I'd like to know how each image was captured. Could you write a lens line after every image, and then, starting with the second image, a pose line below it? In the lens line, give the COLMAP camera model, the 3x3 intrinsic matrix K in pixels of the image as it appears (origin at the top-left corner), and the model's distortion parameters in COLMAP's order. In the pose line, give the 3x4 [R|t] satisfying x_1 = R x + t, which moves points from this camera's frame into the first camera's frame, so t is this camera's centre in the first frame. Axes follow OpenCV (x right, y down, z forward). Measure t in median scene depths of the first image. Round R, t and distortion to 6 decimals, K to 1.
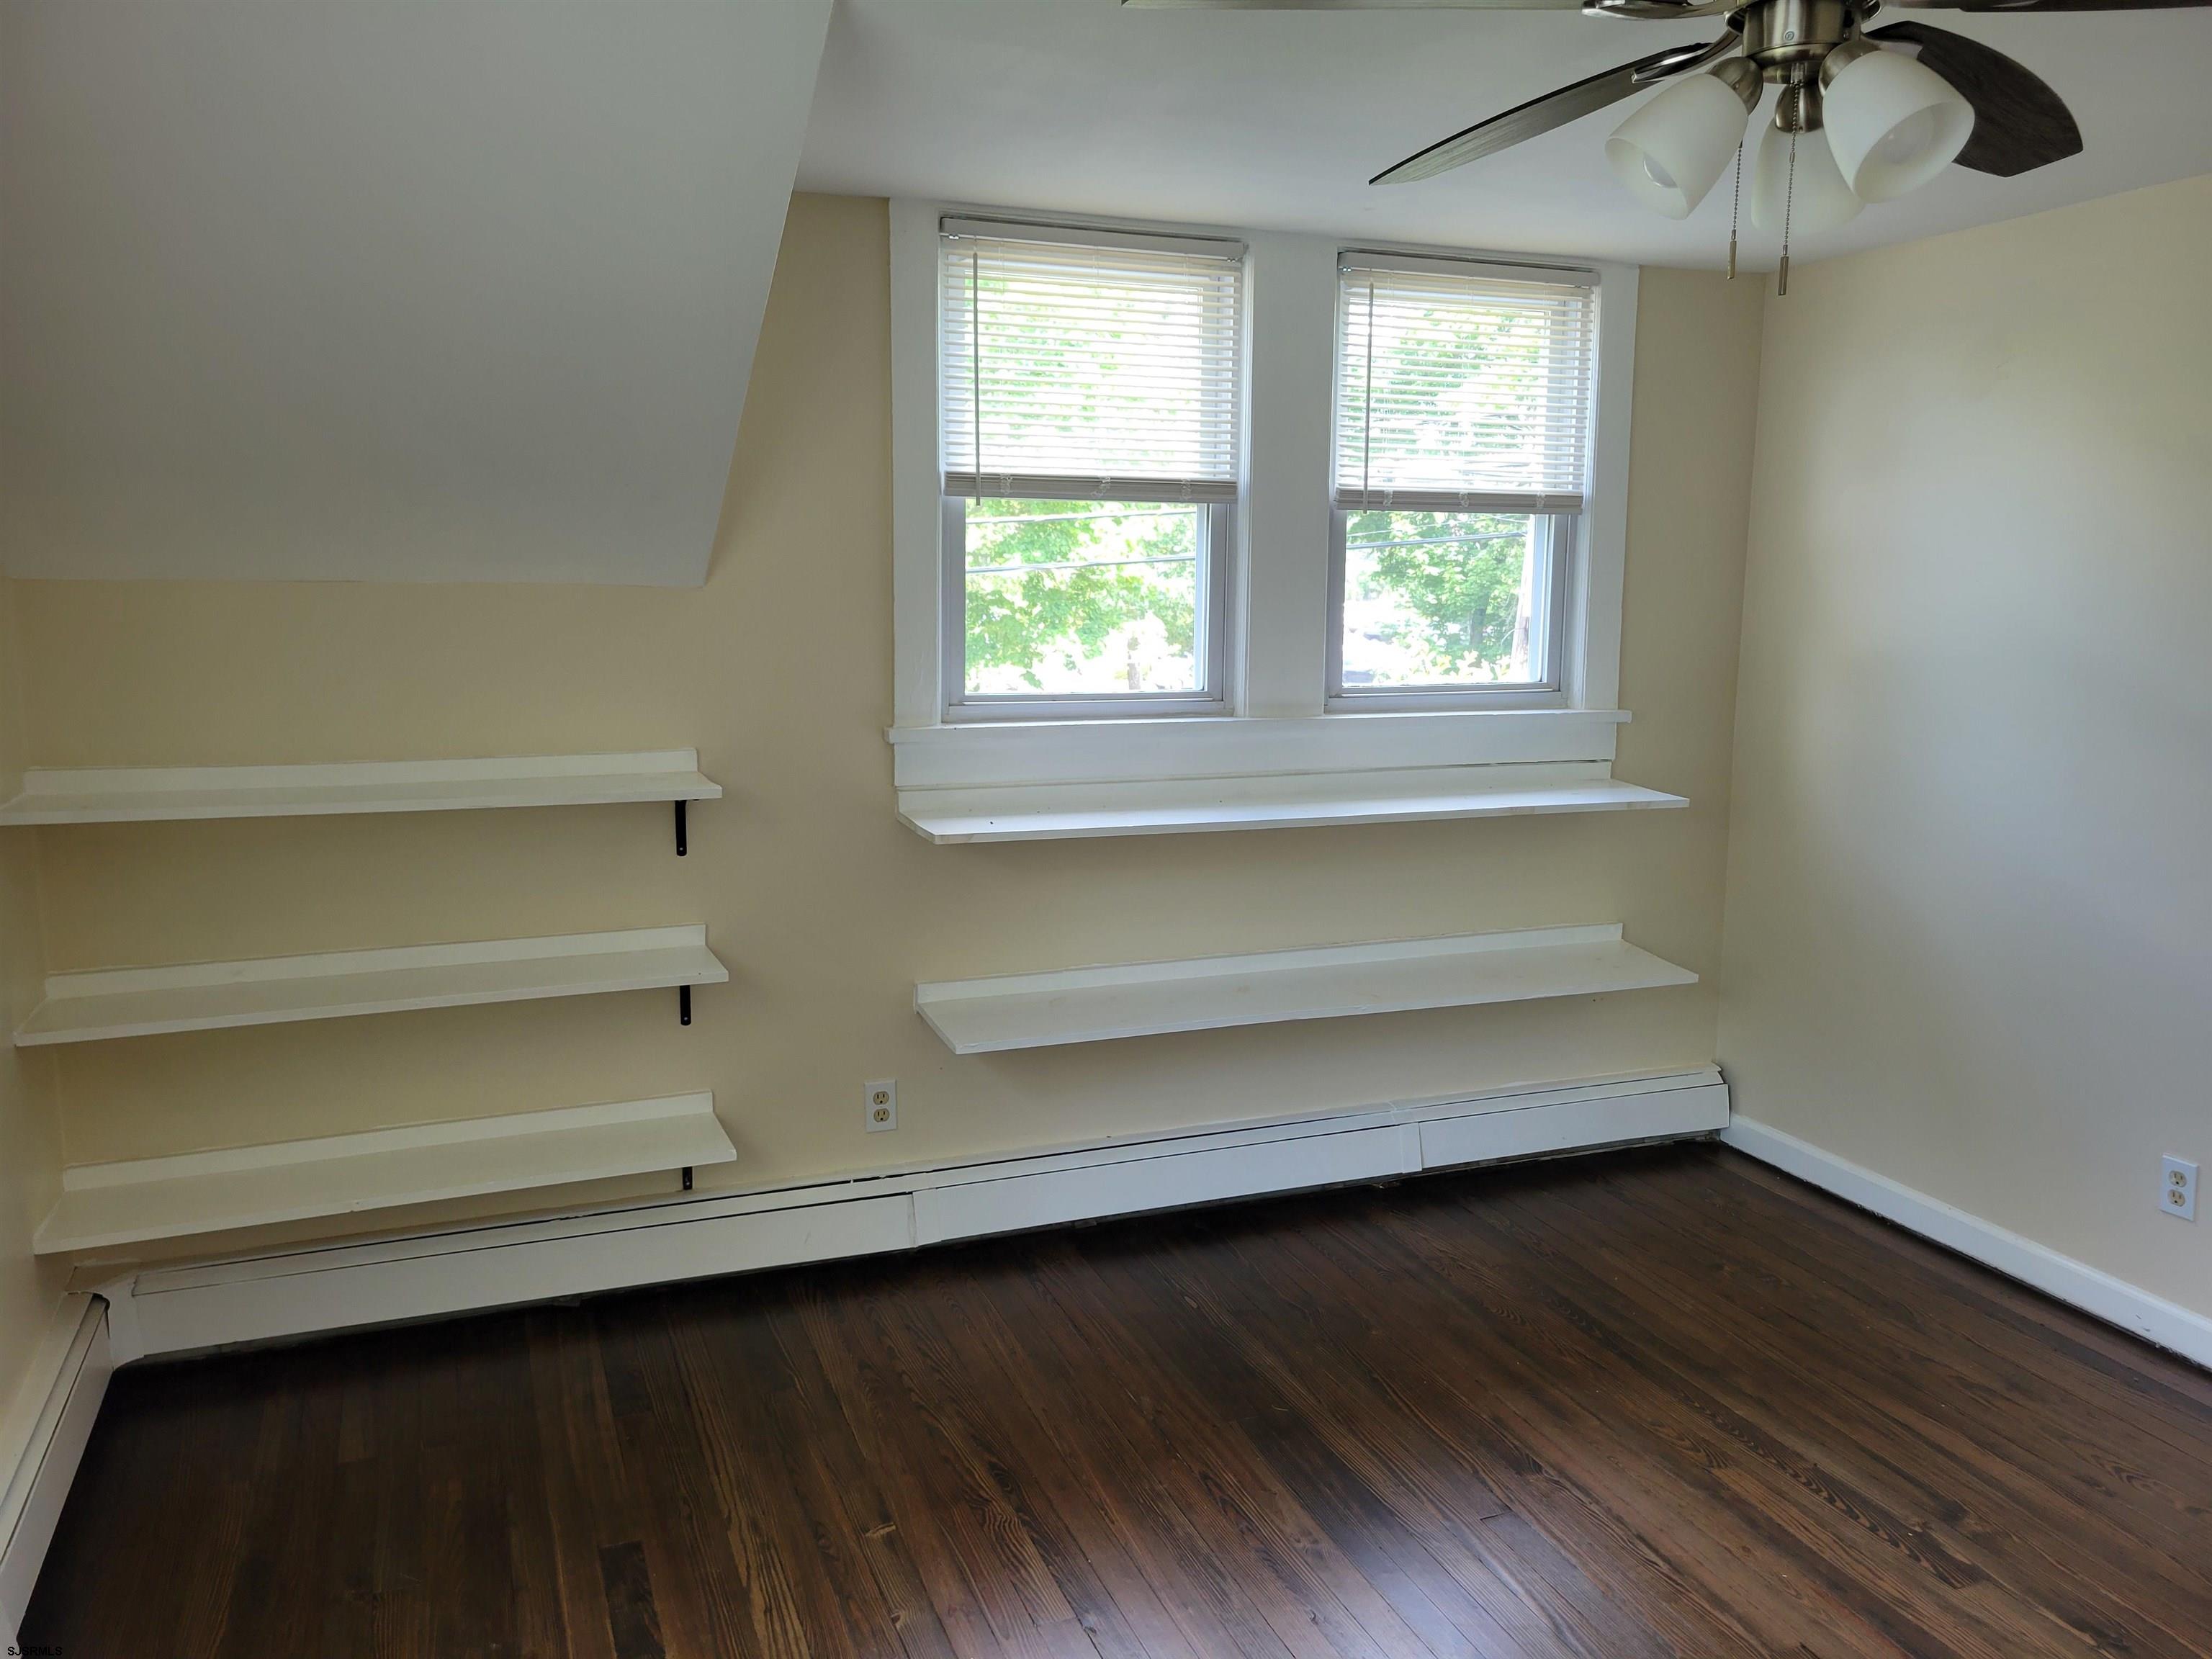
lens RADIAL K [[1664.3, 0, 1110.4], [0, 1664.3, 814.6], [0, 0, 1]] dist [0.048601, -0.038008]
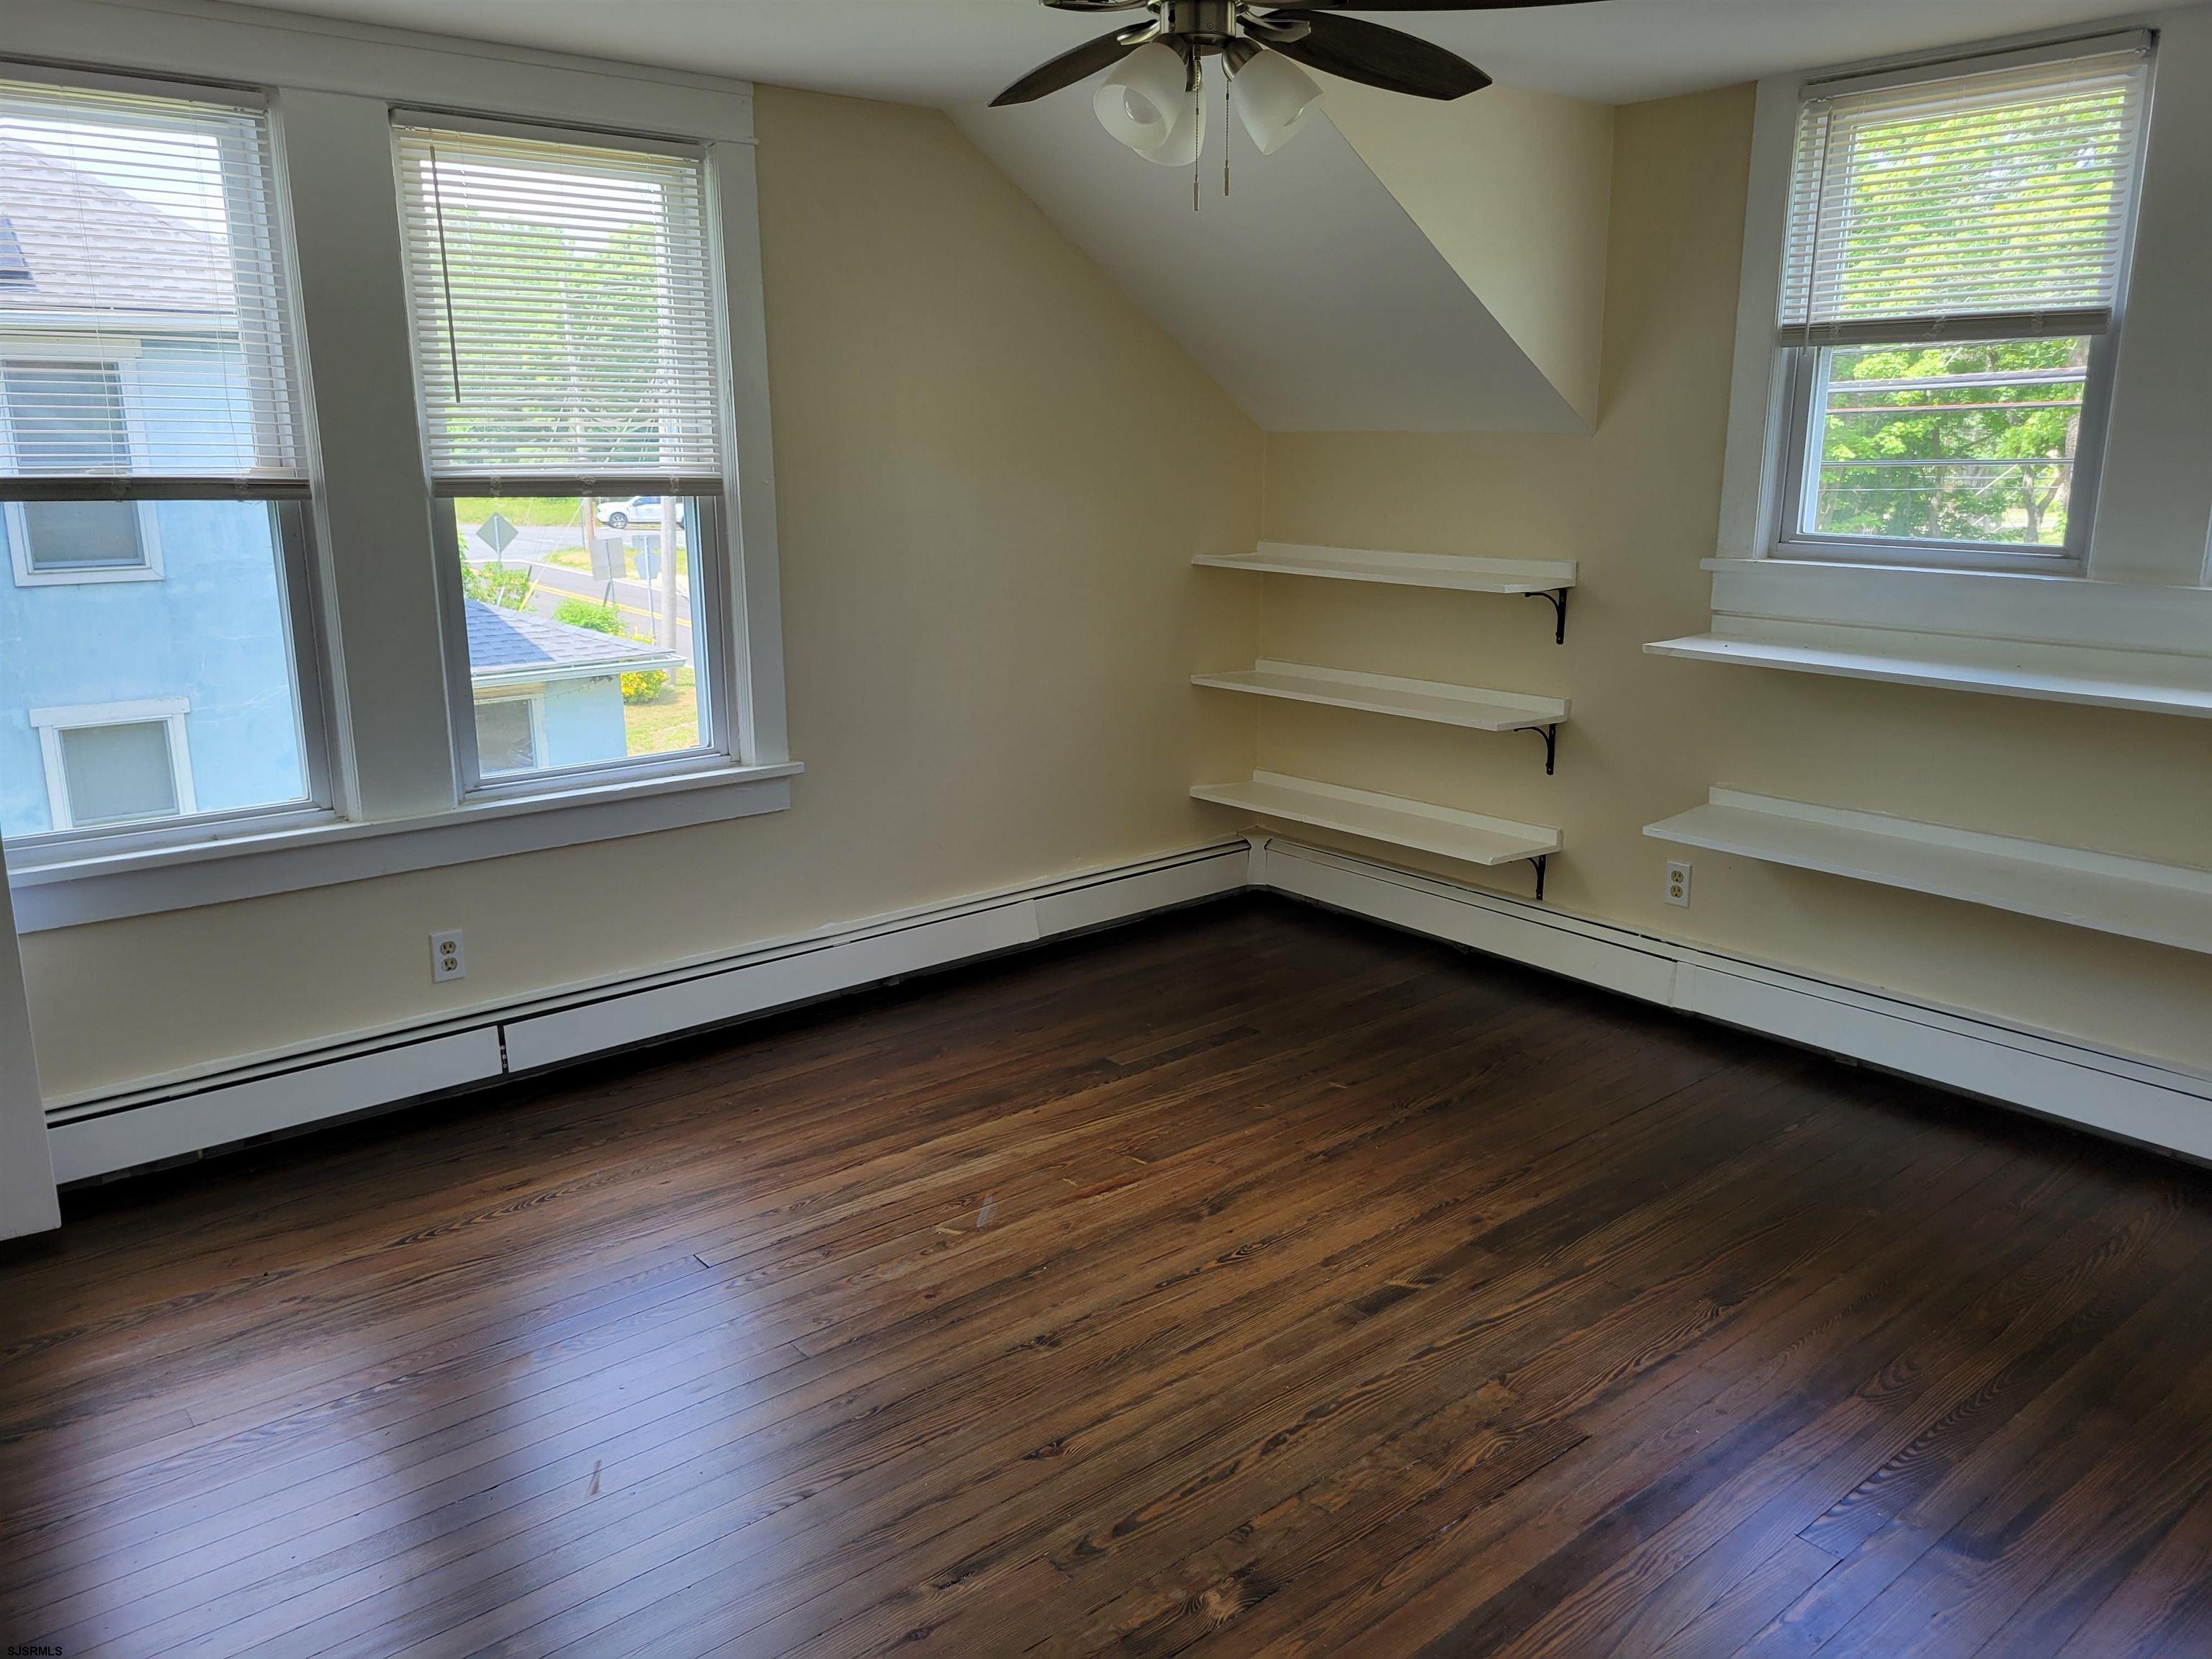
lens RADIAL K [[1664.3, 0, 1110.4], [0, 1664.3, 814.6], [0, 0, 1]] dist [0.048601, -0.038008]
pose [[0.313457, 0.204468, -0.927328, 0.861102], [-0.140731, 0.975763, 0.167577, -0.014167], [0.939116, 0.077976, 0.334635, 0.242121]]
